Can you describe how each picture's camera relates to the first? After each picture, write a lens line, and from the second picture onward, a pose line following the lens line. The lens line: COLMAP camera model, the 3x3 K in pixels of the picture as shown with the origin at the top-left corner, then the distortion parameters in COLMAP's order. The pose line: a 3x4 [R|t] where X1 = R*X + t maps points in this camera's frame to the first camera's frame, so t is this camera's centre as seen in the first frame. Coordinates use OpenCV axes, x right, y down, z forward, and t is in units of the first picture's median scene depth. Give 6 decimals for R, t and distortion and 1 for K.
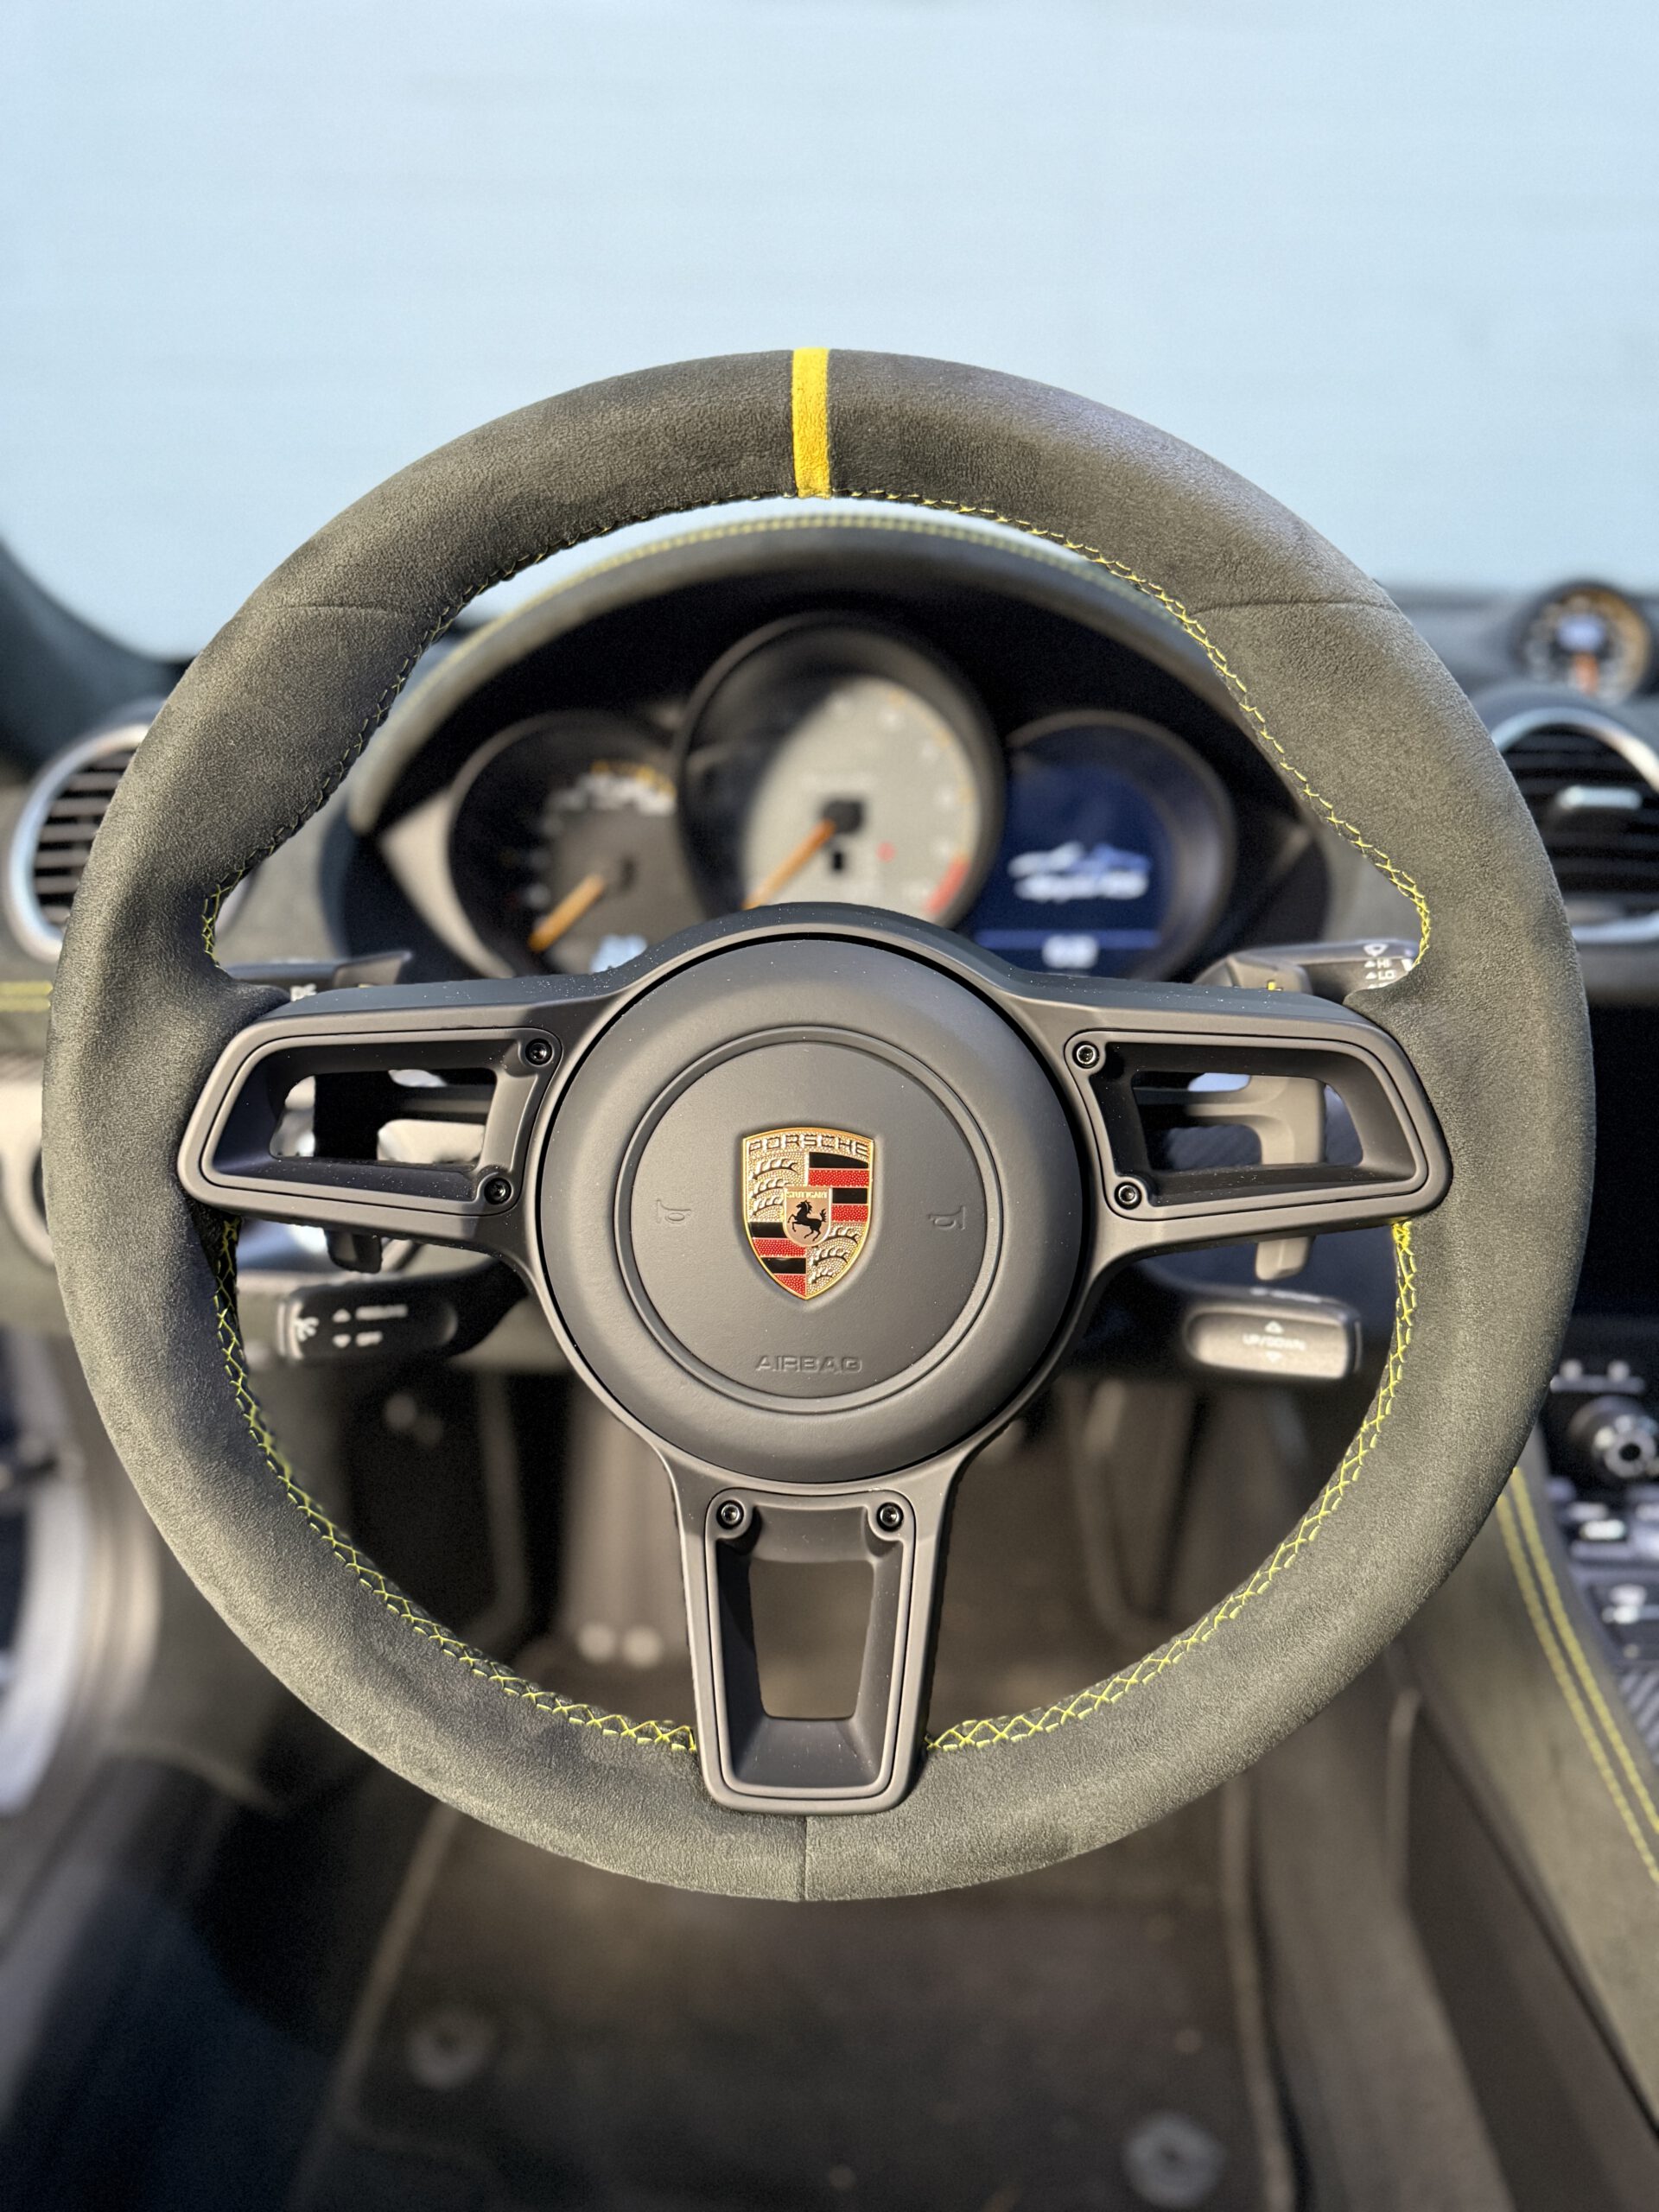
lens RADIAL K [[1618.3, 0, 831.3], [0, 1618.3, 1094.8], [0, 0, 1]] dist [0.077717, -0.227147]
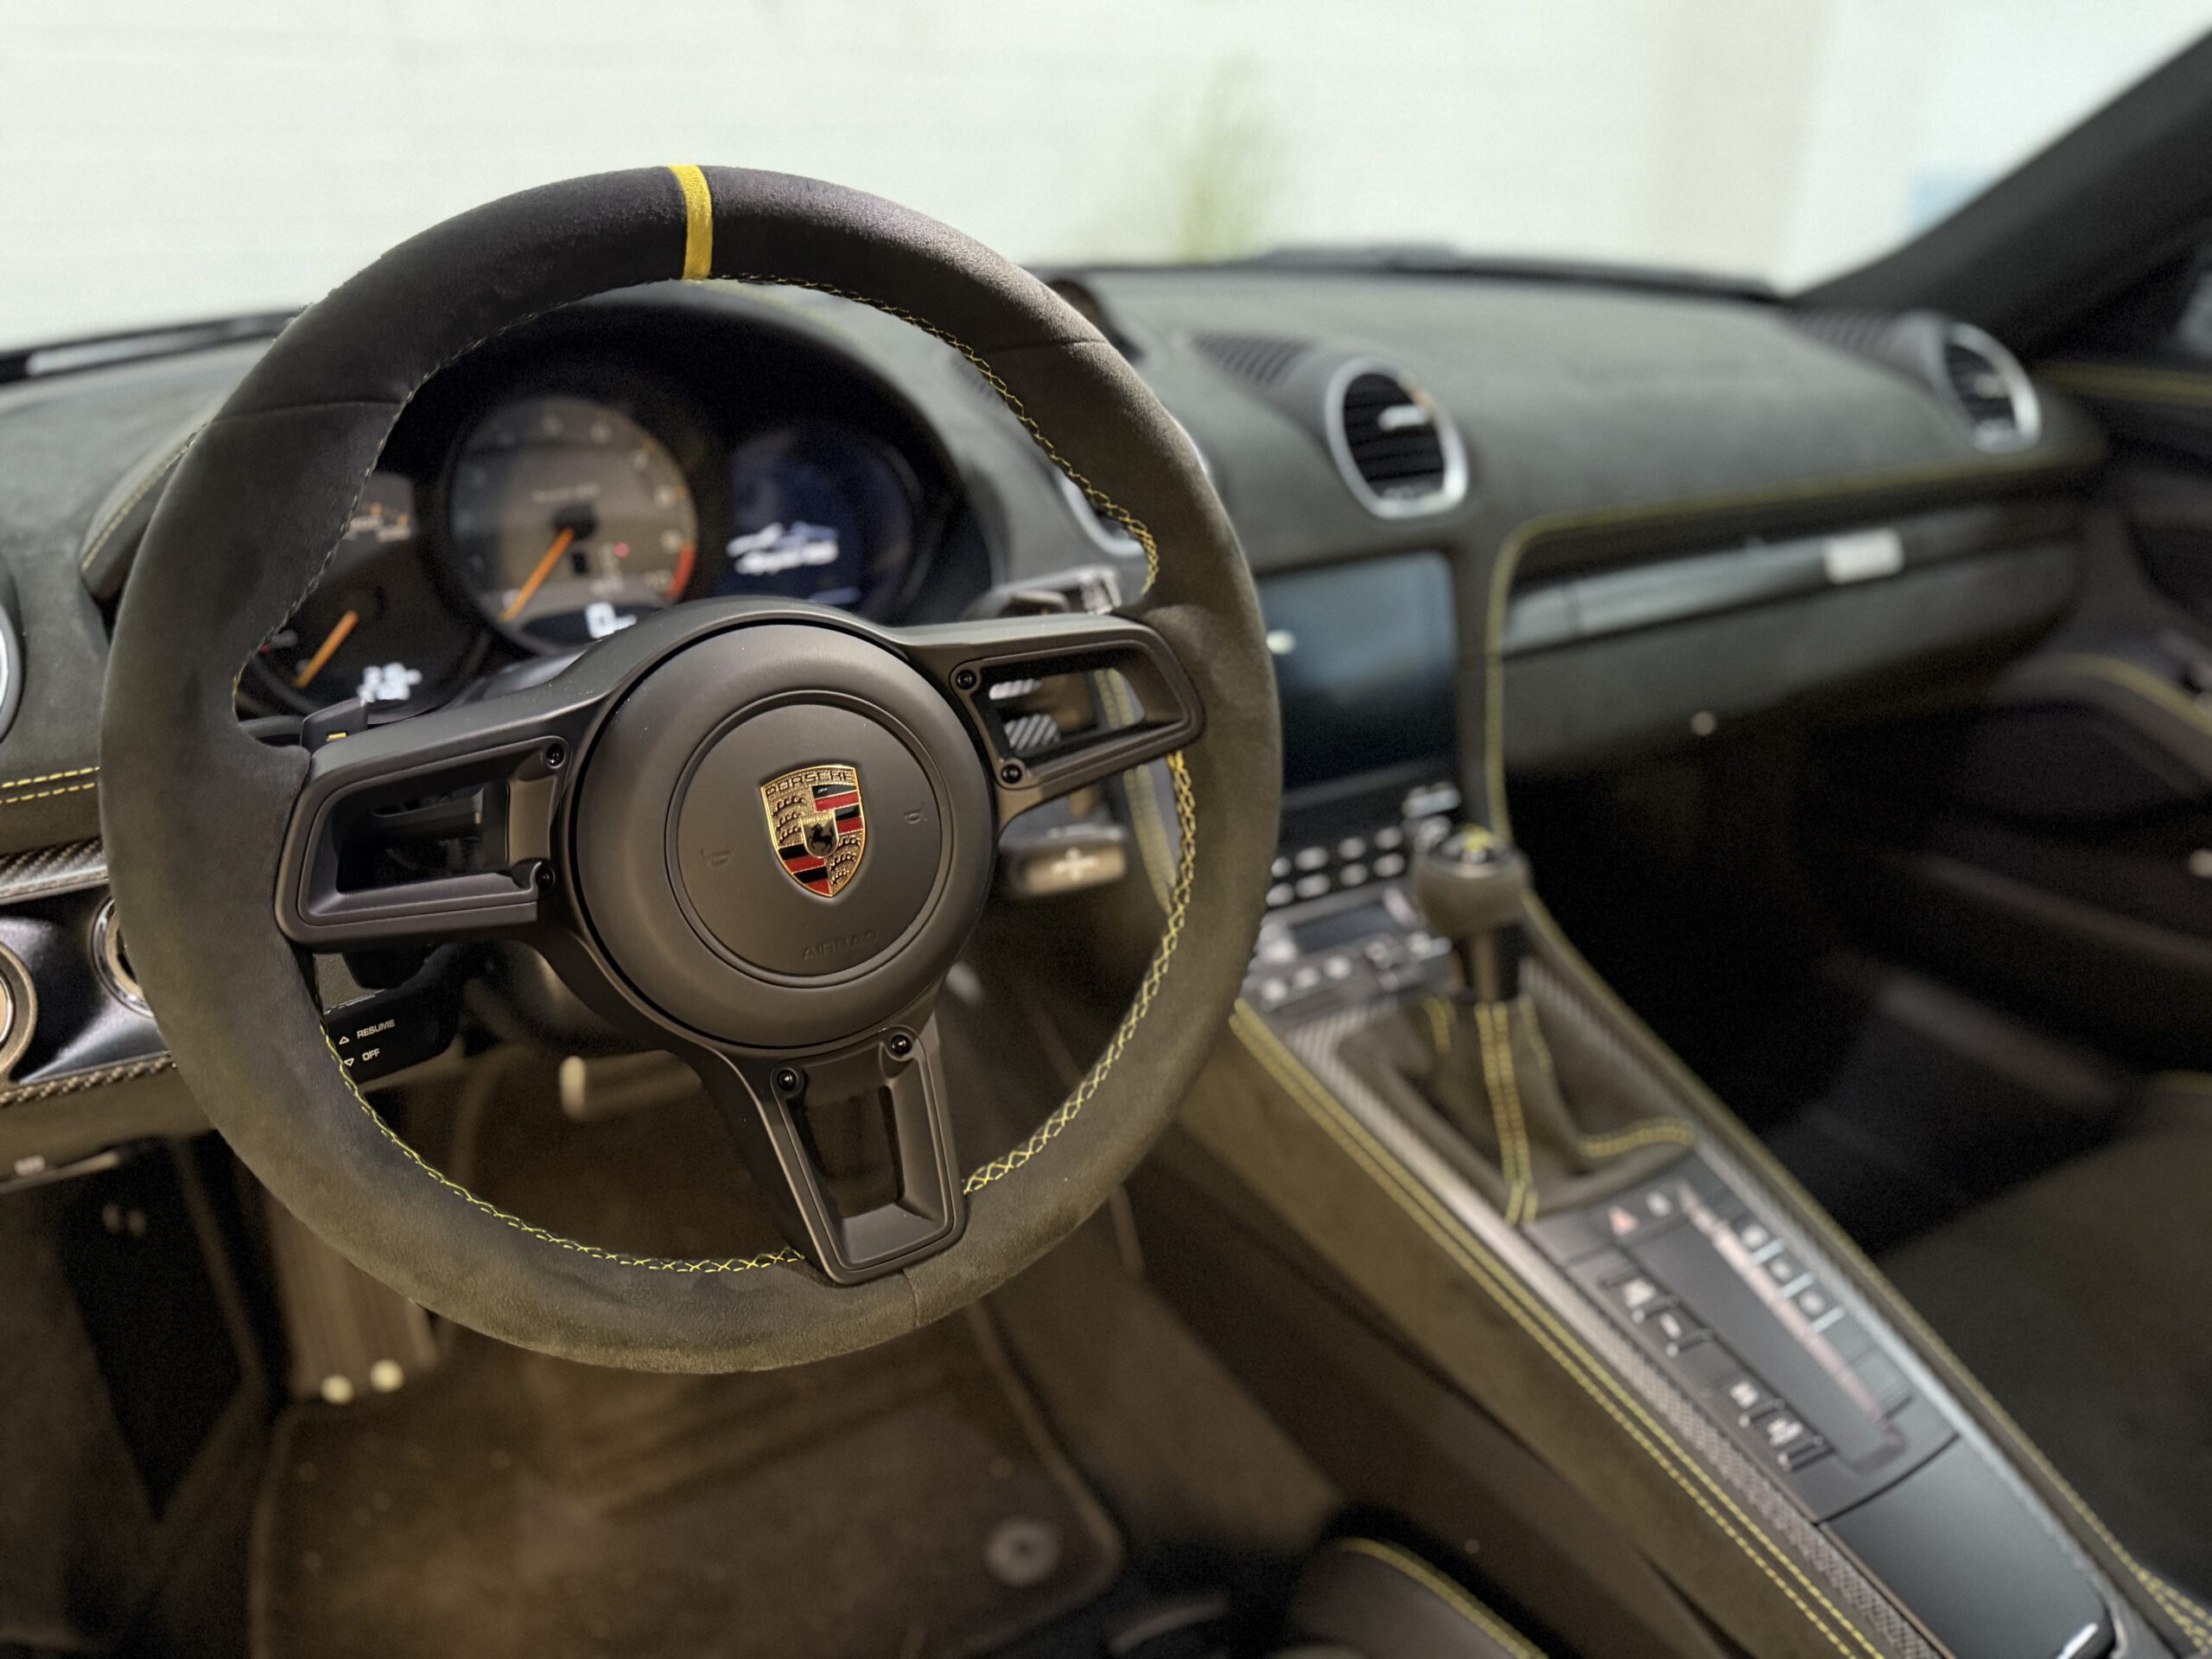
lens RADIAL K [[1618.3, 0, 1137.4], [0, 1618.3, 831.5], [0, 0, 1]] dist [0.077717, -0.227147]
pose [[0.815023, -0.220912, 0.535663, -0.494987], [0.189106, 0.975261, 0.114477, -0.029039], [-0.547701, 0.007996, 0.836636, -0.236155]]
